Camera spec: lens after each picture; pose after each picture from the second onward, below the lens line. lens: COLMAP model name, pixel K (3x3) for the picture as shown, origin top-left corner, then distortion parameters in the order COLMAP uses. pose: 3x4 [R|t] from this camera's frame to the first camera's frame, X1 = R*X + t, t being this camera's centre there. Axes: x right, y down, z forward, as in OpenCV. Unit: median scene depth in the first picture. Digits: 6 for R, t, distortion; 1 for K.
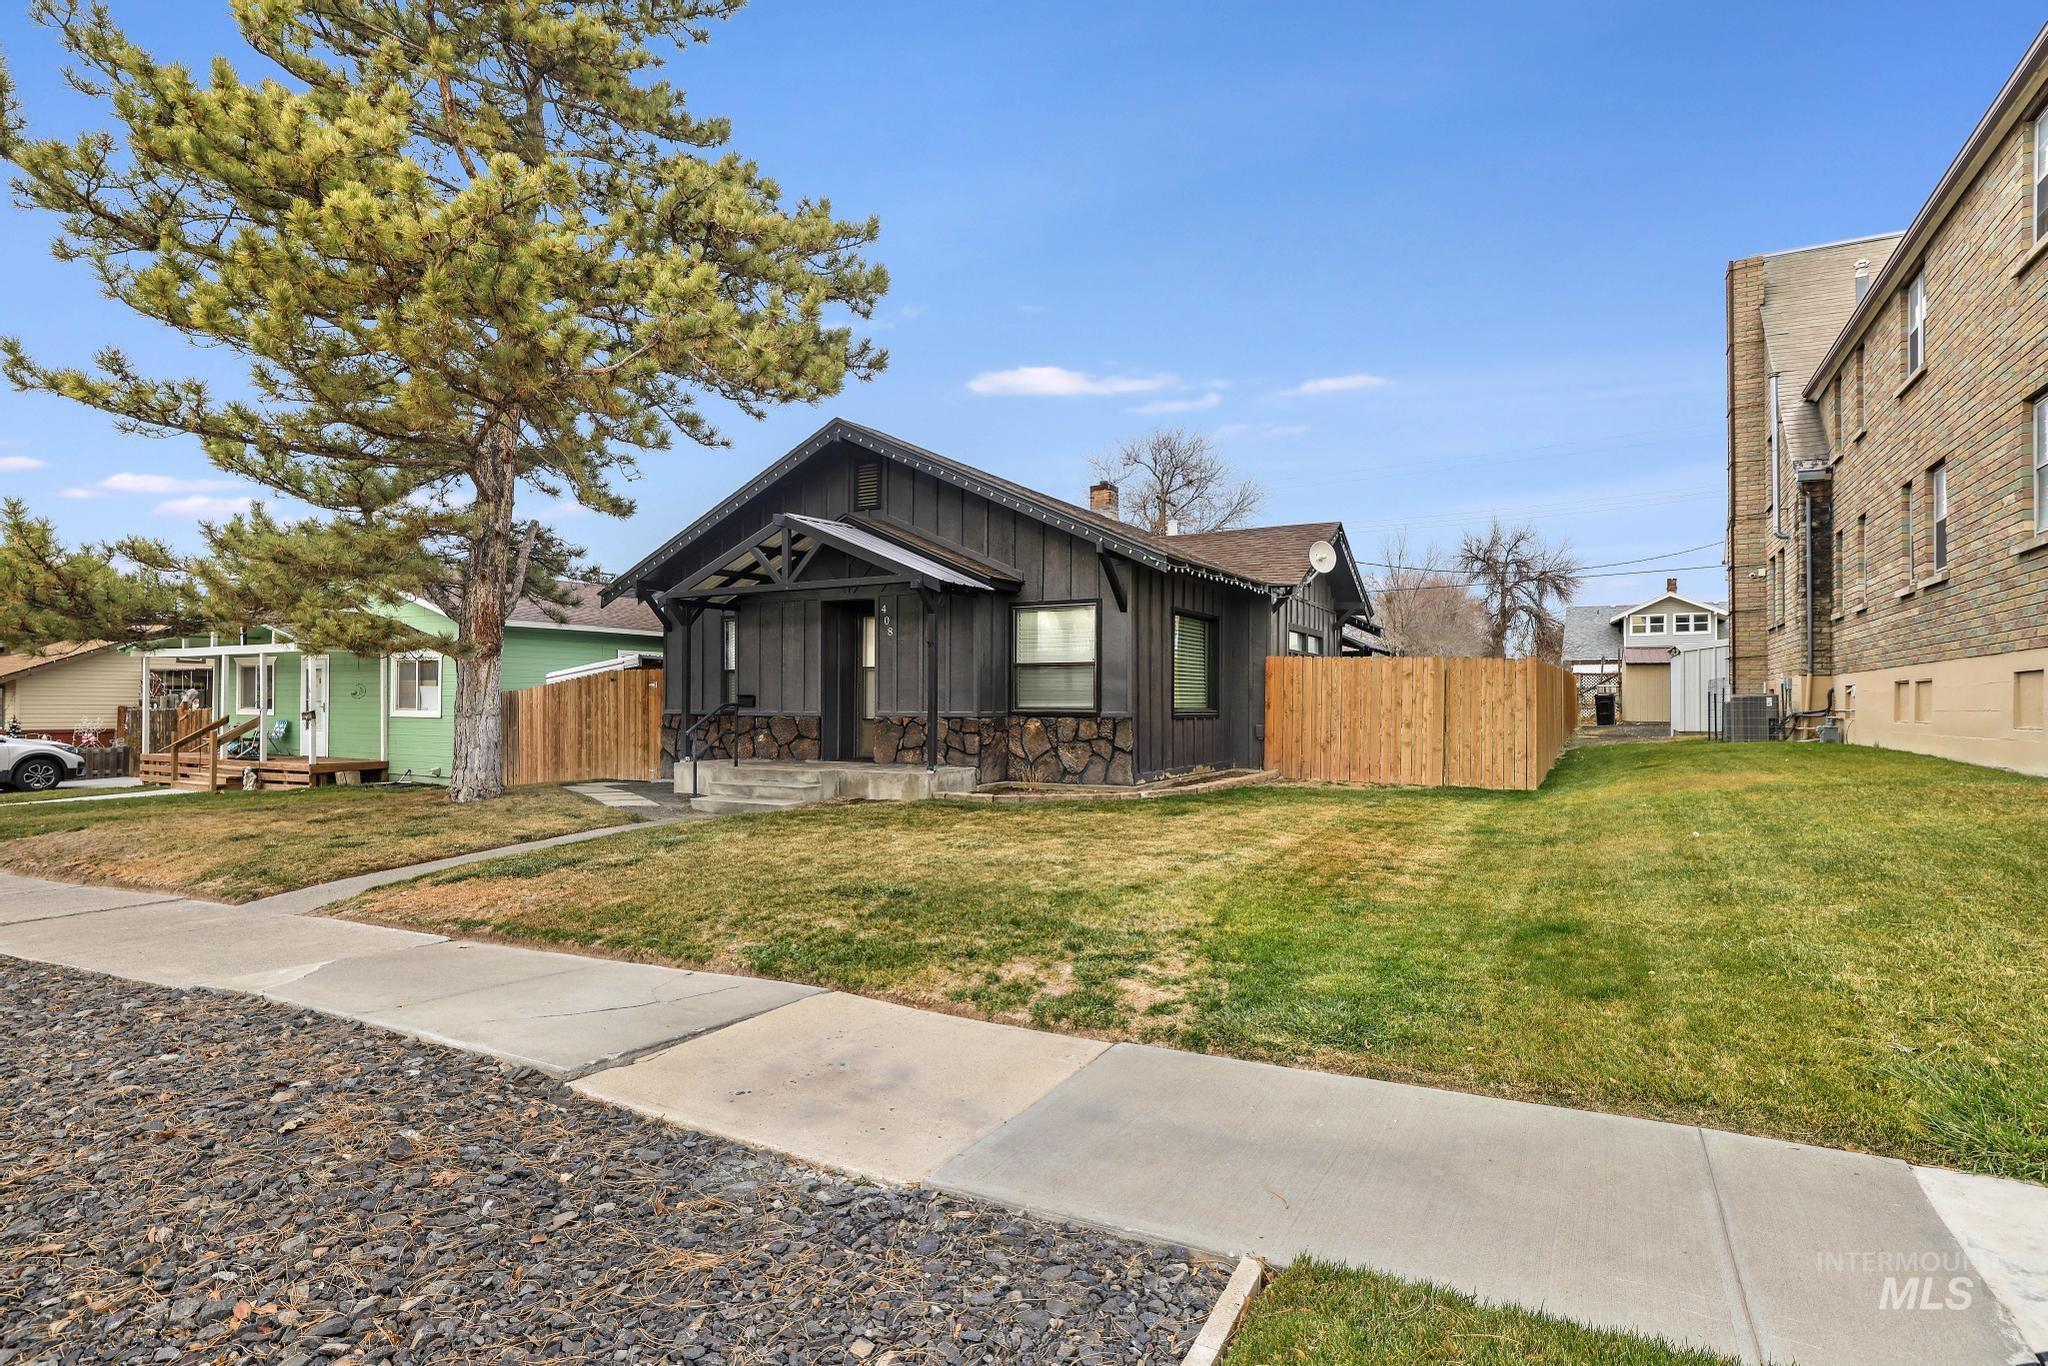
lens RADIAL K [[1068.6, 0, 1021.7], [0, 1068.6, 694.3], [0, 0, 1]] dist [-0.027116, 0.010377]
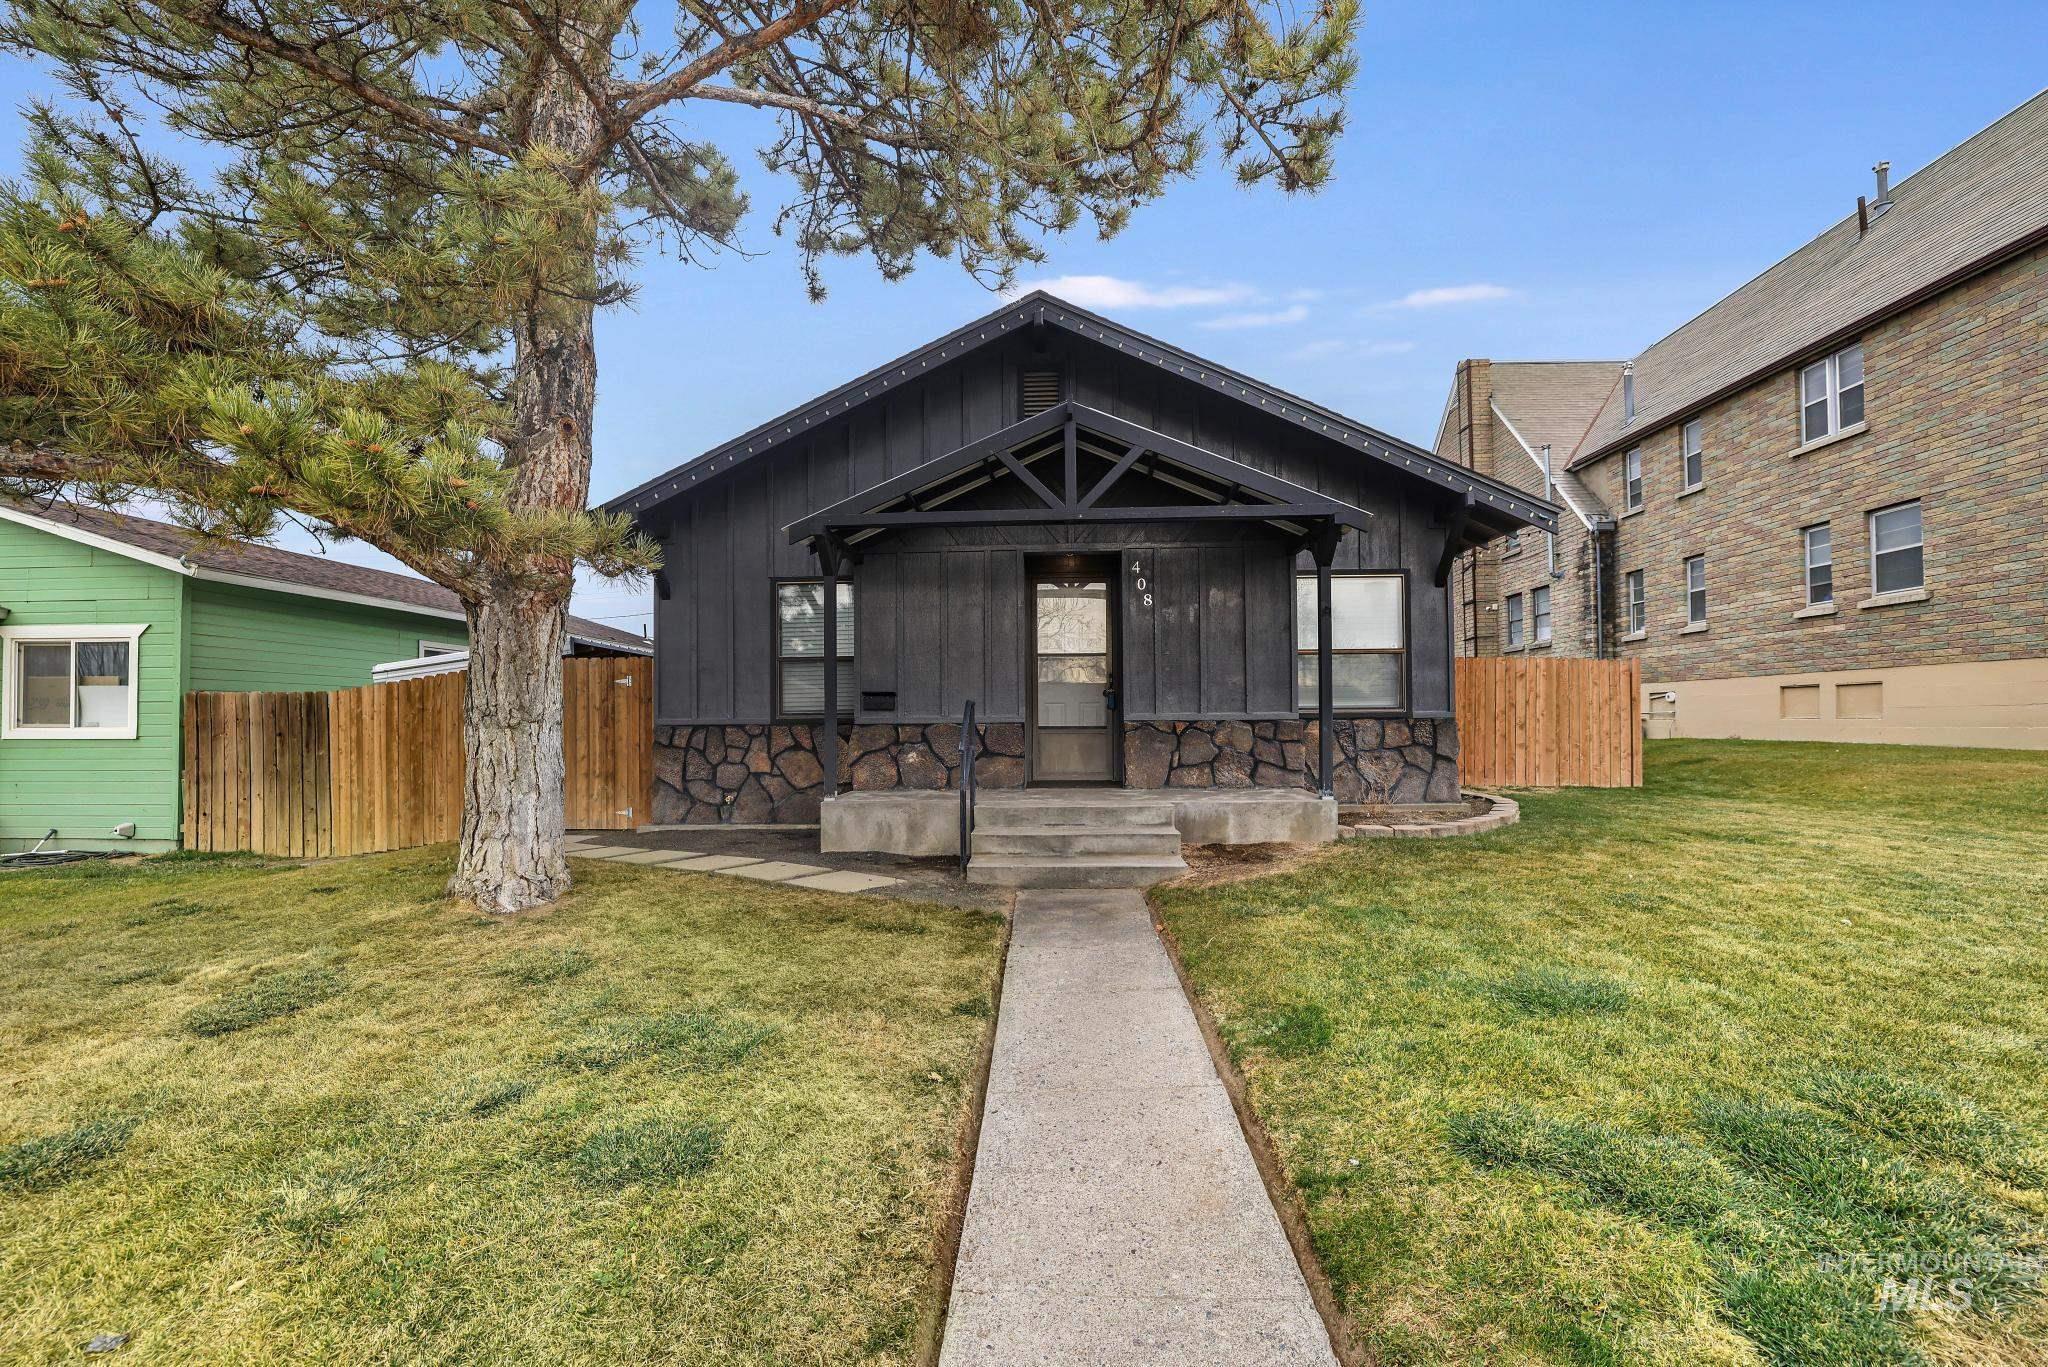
lens RADIAL K [[882.3, 0, 1017.2], [0, 882.3, 714.6], [0, 0, 1]] dist [-0.049012, 0.016948]
pose [[0.900295, -0.005780, 0.435243, -0.427539], [0.005706, 0.999983, 0.001476, 0.014298], [-0.435244, 0.001154, 0.900312, 0.489181]]
